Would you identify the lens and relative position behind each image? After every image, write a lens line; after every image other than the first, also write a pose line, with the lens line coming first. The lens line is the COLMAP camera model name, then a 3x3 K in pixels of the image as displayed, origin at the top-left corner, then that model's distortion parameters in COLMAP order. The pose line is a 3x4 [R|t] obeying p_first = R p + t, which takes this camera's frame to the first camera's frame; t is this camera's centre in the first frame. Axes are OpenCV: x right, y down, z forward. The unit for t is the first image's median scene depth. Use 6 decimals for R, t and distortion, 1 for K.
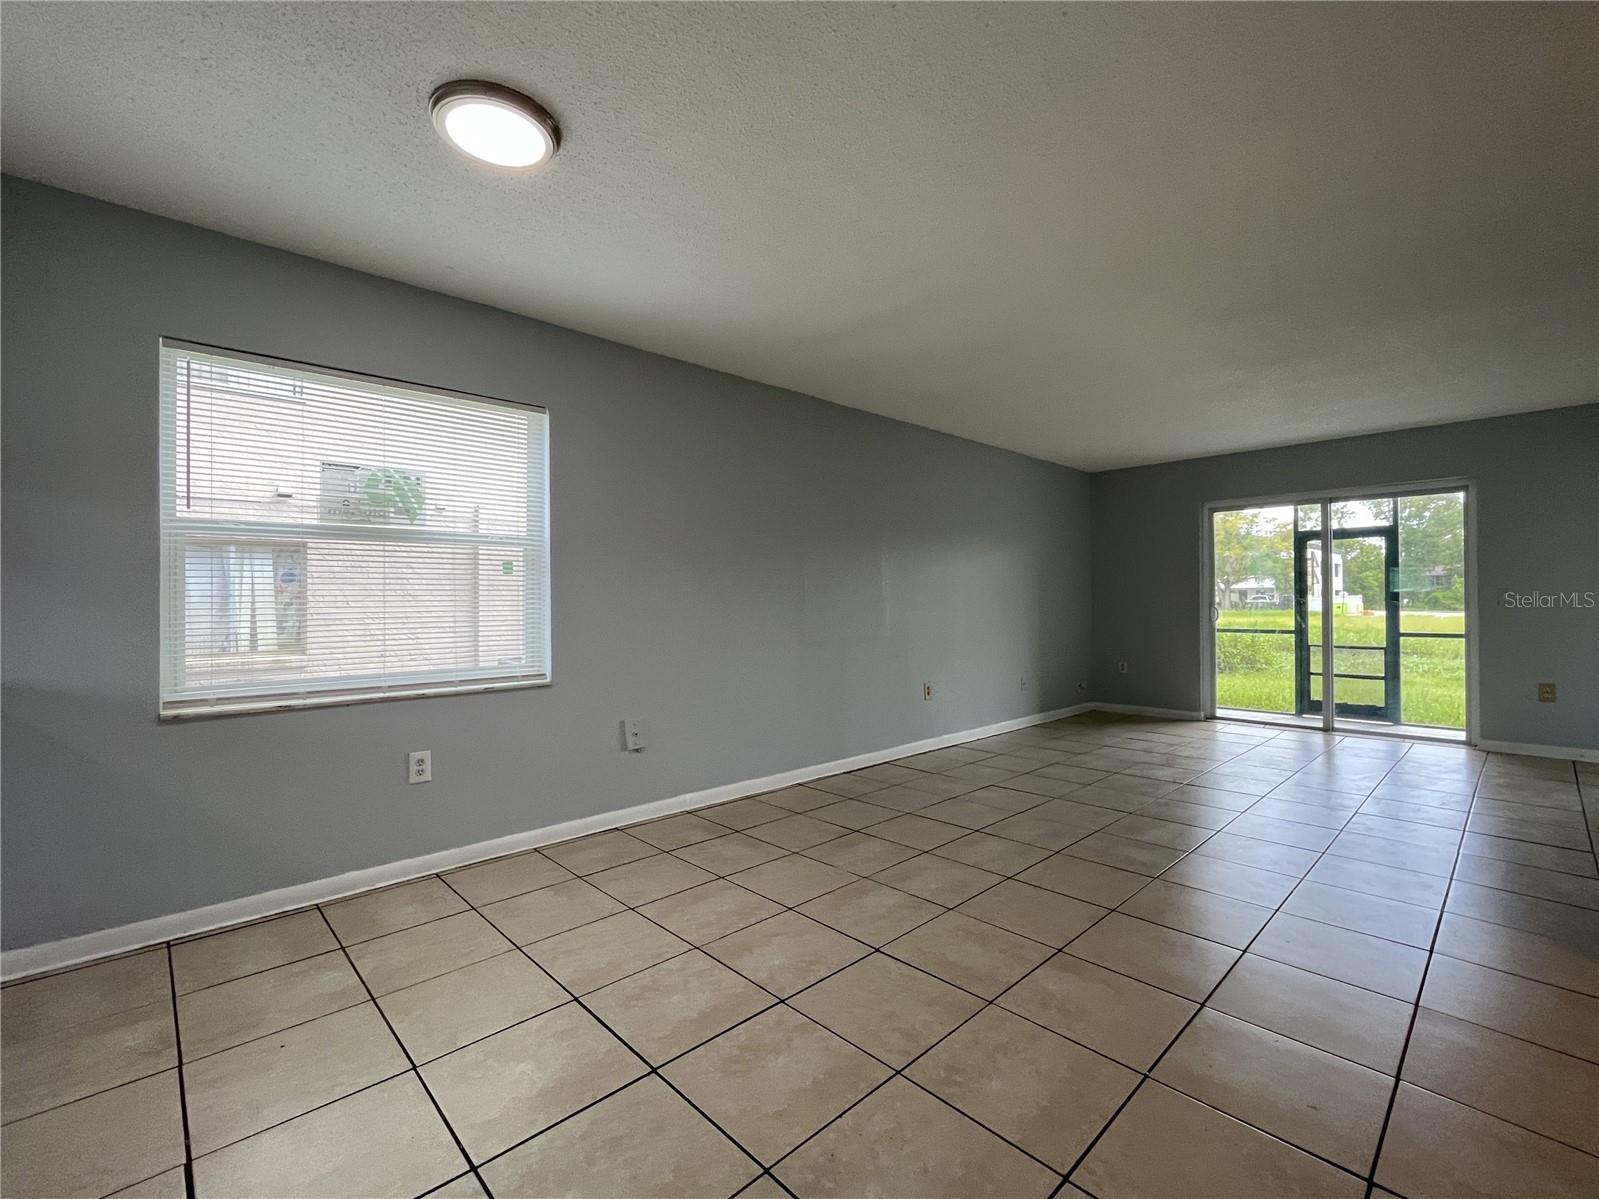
lens RADIAL K [[642.5, 0, 789.1], [0, 642.5, 597.7], [0, 0, 1]] dist [0.000832, 0.000040]
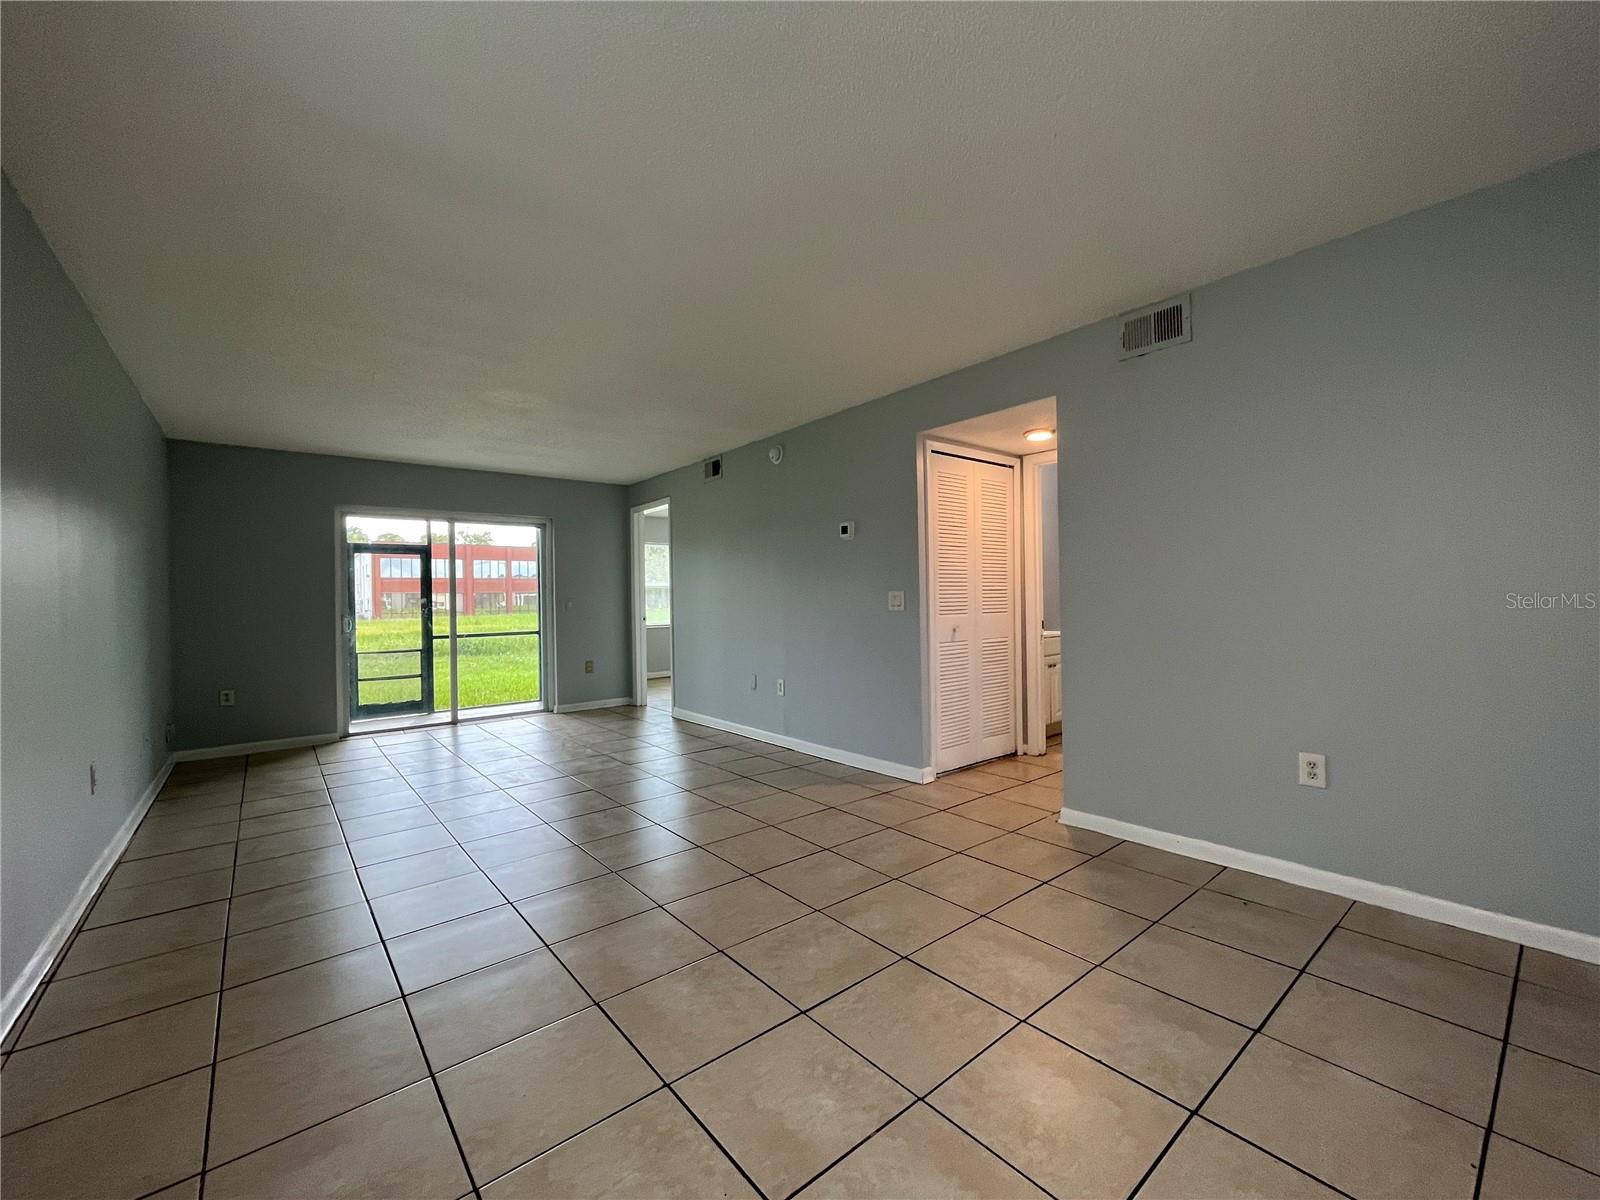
lens RADIAL K [[642.9, 0, 789.6], [0, 642.9, 598.2], [0, 0, 1]] dist [0.000832, 0.000040]
pose [[0.114693, 0.004901, 0.993389, -0.201646], [0.013431, 0.999889, -0.006483, 0.001458], [-0.993310, 0.014085, 0.114614, 0.257891]]
